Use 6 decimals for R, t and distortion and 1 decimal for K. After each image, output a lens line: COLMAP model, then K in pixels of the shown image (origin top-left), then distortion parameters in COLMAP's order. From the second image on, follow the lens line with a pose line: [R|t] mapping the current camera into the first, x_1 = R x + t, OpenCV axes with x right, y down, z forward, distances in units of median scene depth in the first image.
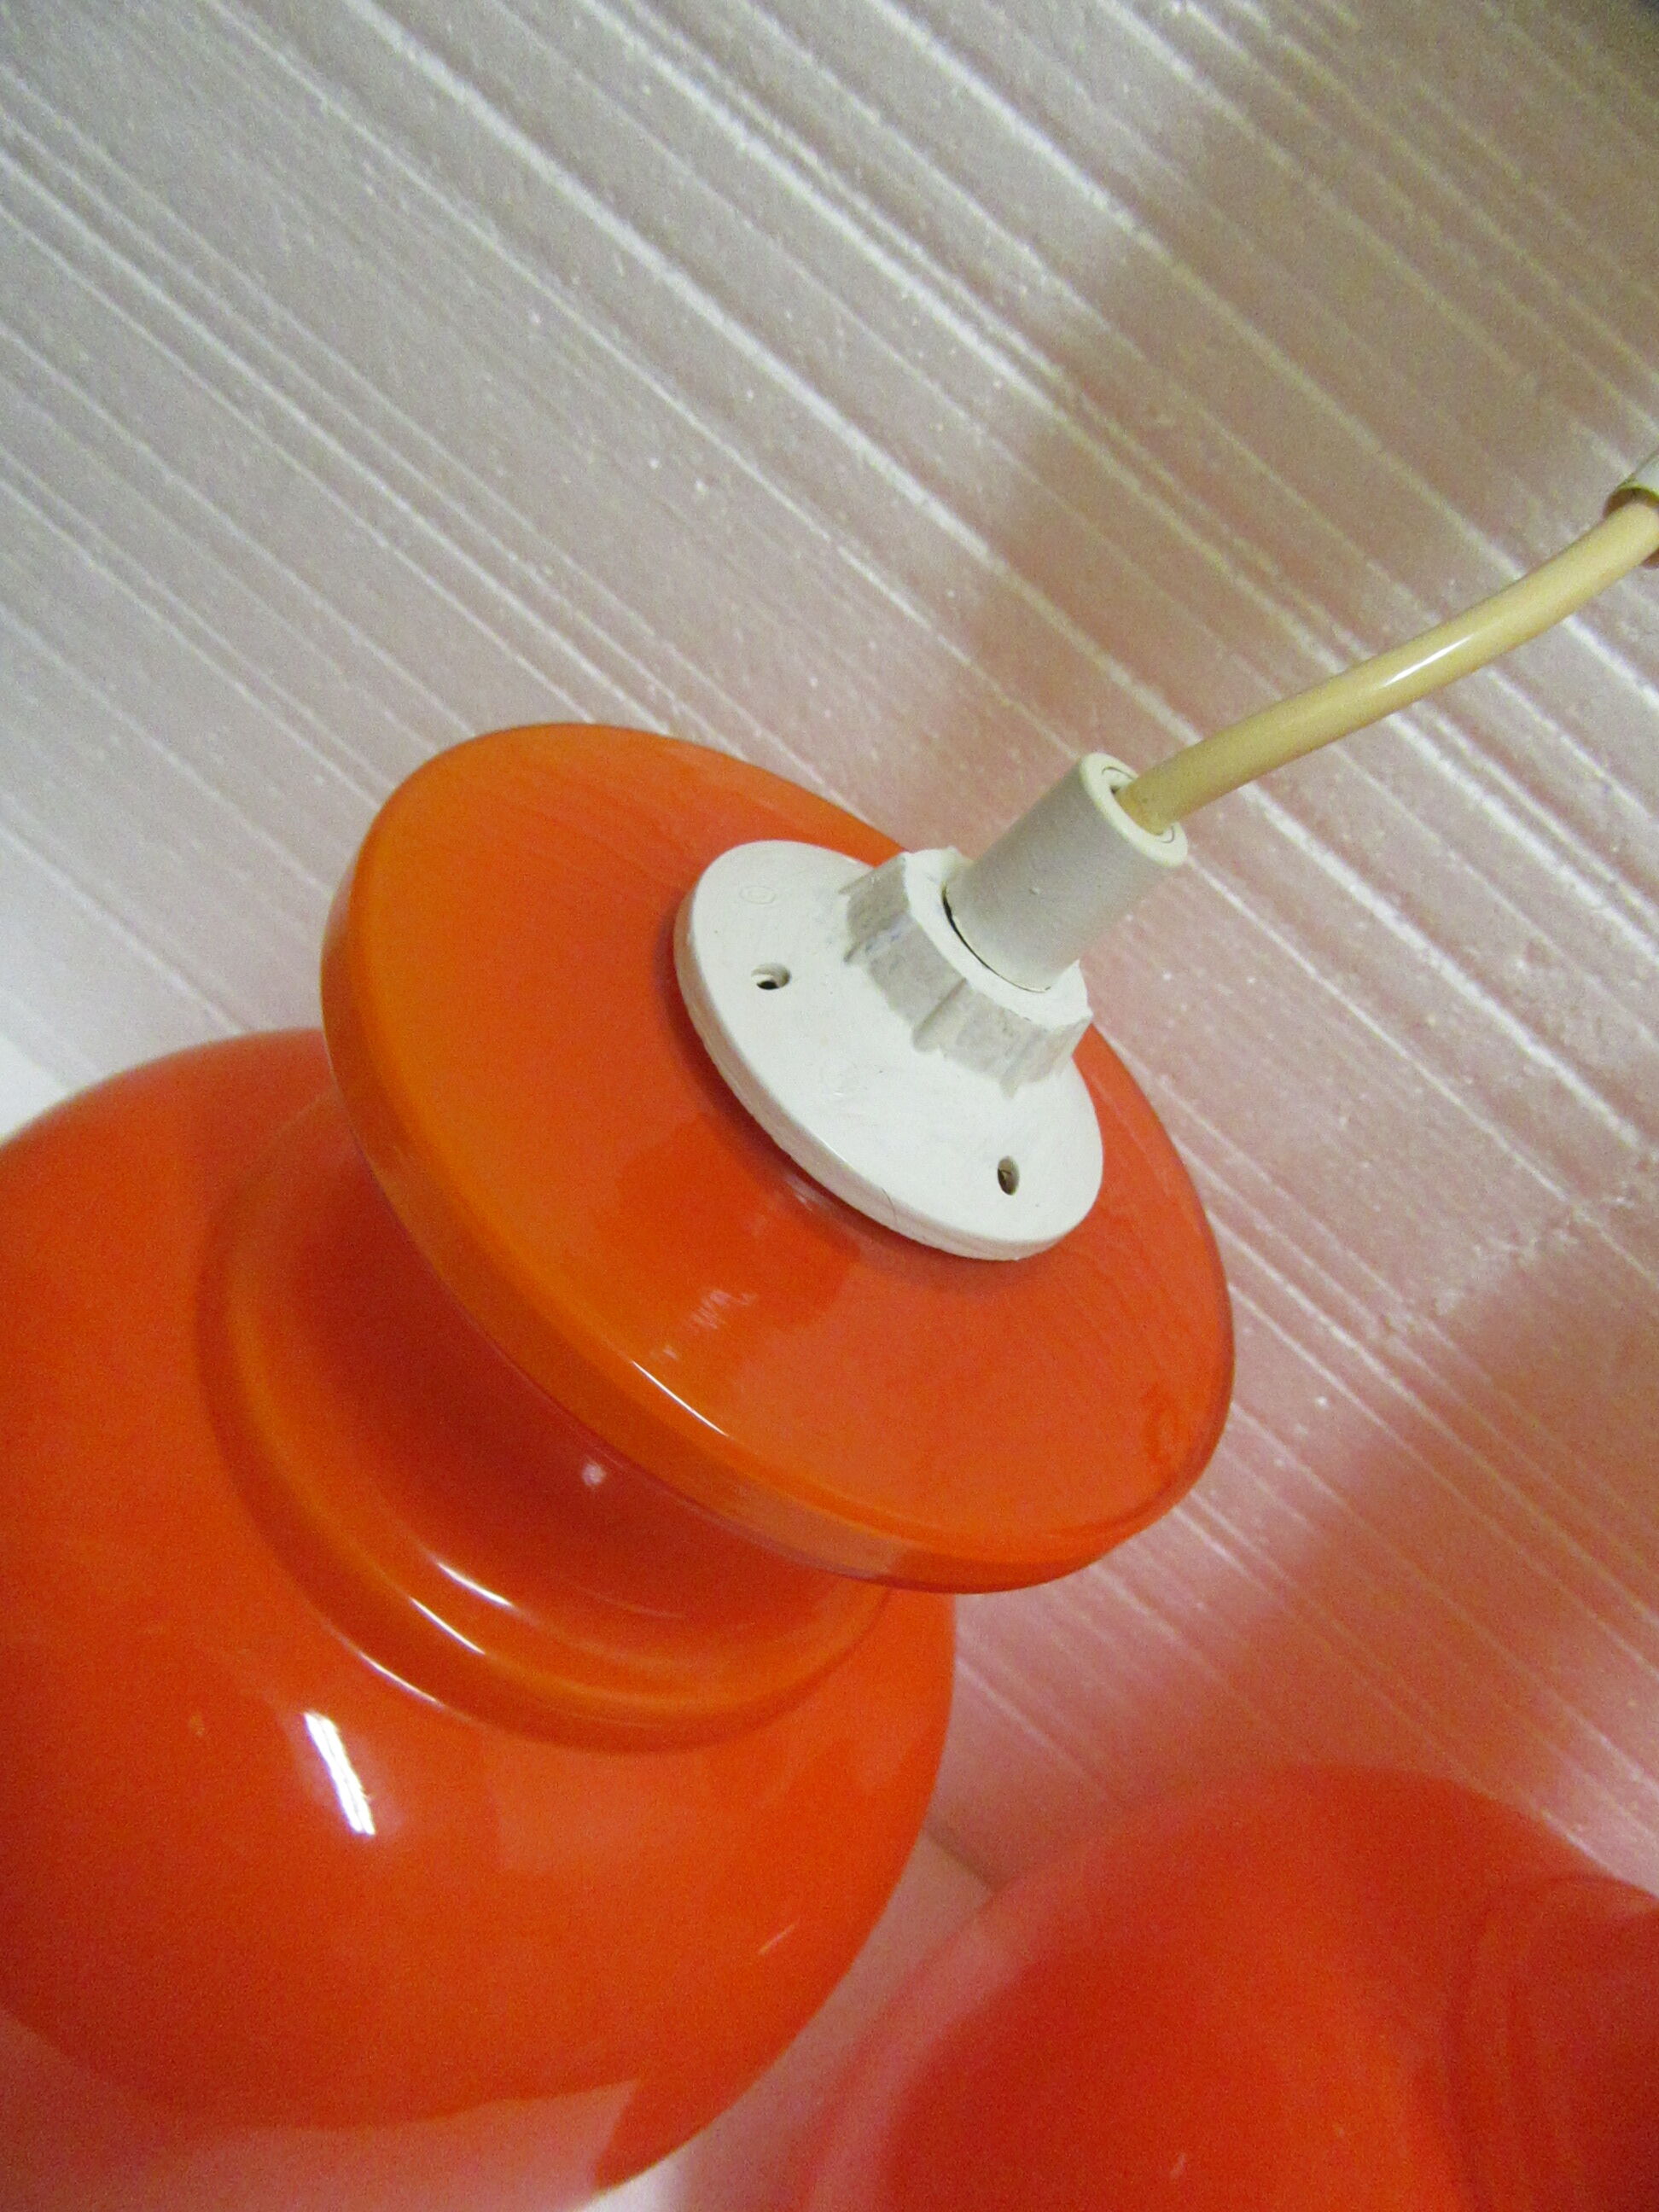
lens RADIAL K [[1647.2, 0, 819.3], [0, 1647.2, 1149.5], [0, 0, 1]] dist [-0.021968, 0.010047]
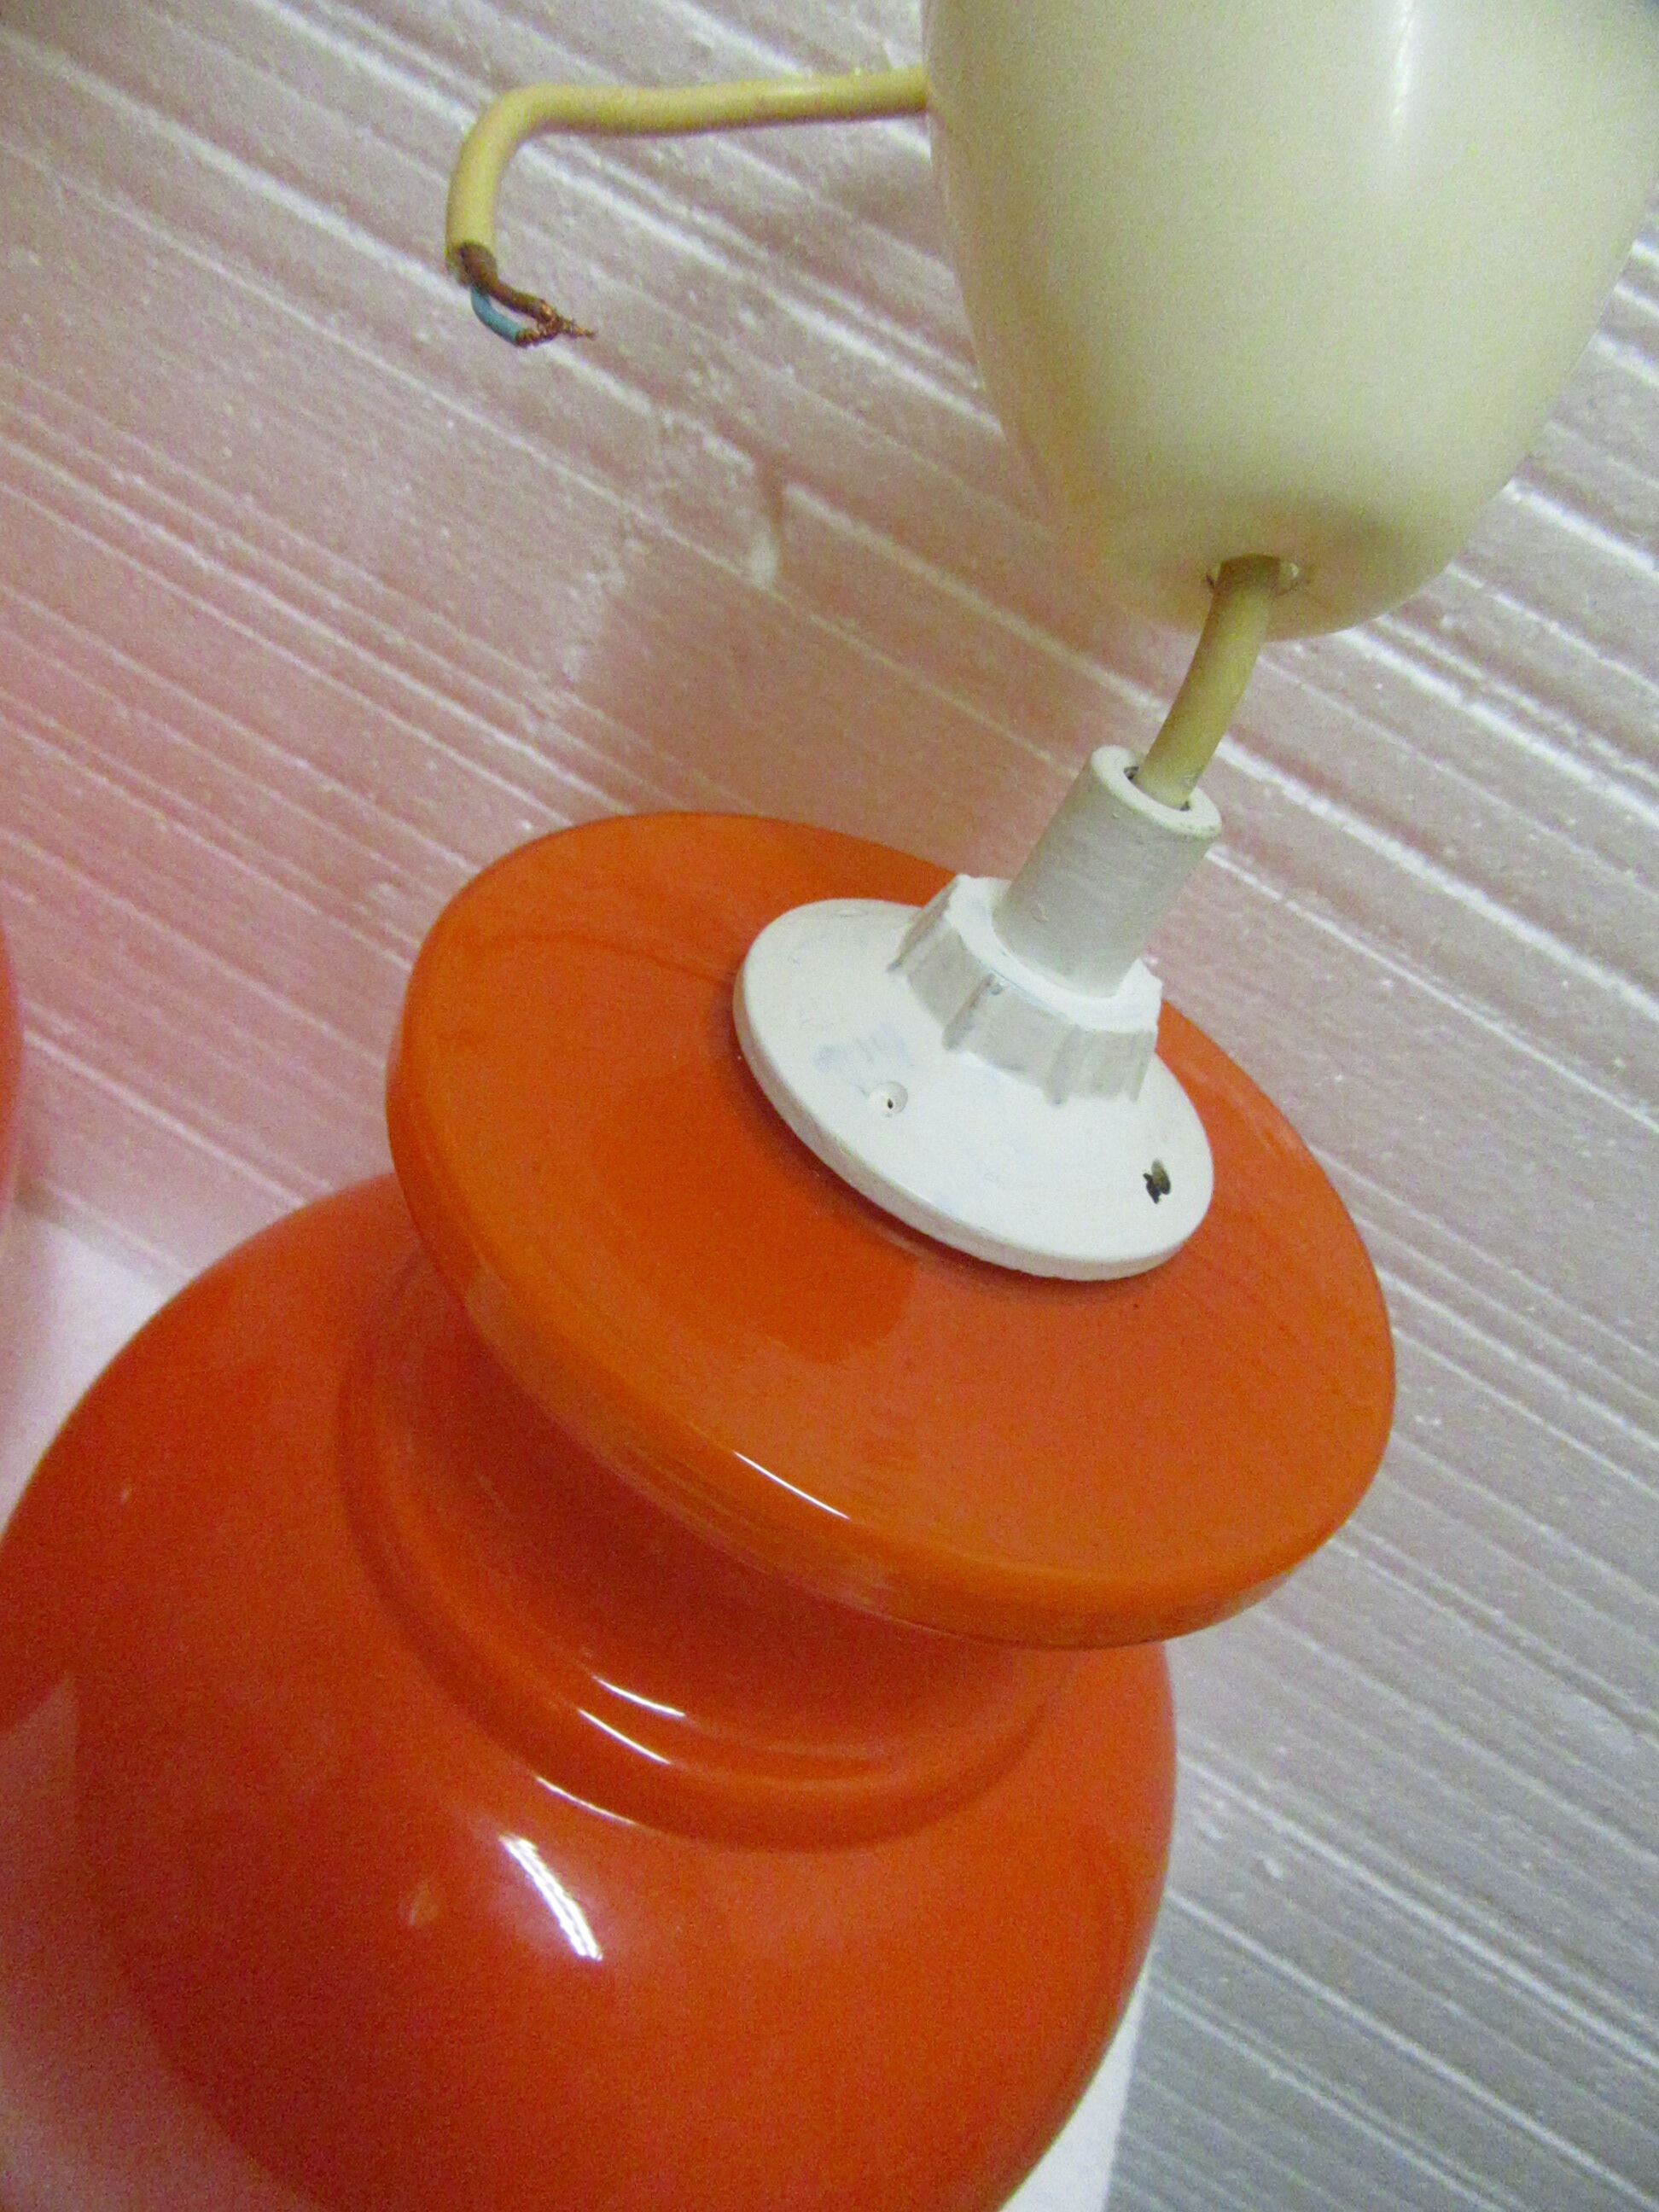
lens RADIAL K [[1656.7, 0, 845.6], [0, 1656.7, 1177.3], [0, 0, 1]] dist [-0.036368, 0.055711]
pose [[0.981130, -0.182647, -0.063438, 0.528457], [0.180529, 0.982847, -0.037695, 0.437303], [0.069235, 0.025531, 0.997274, 0.063571]]
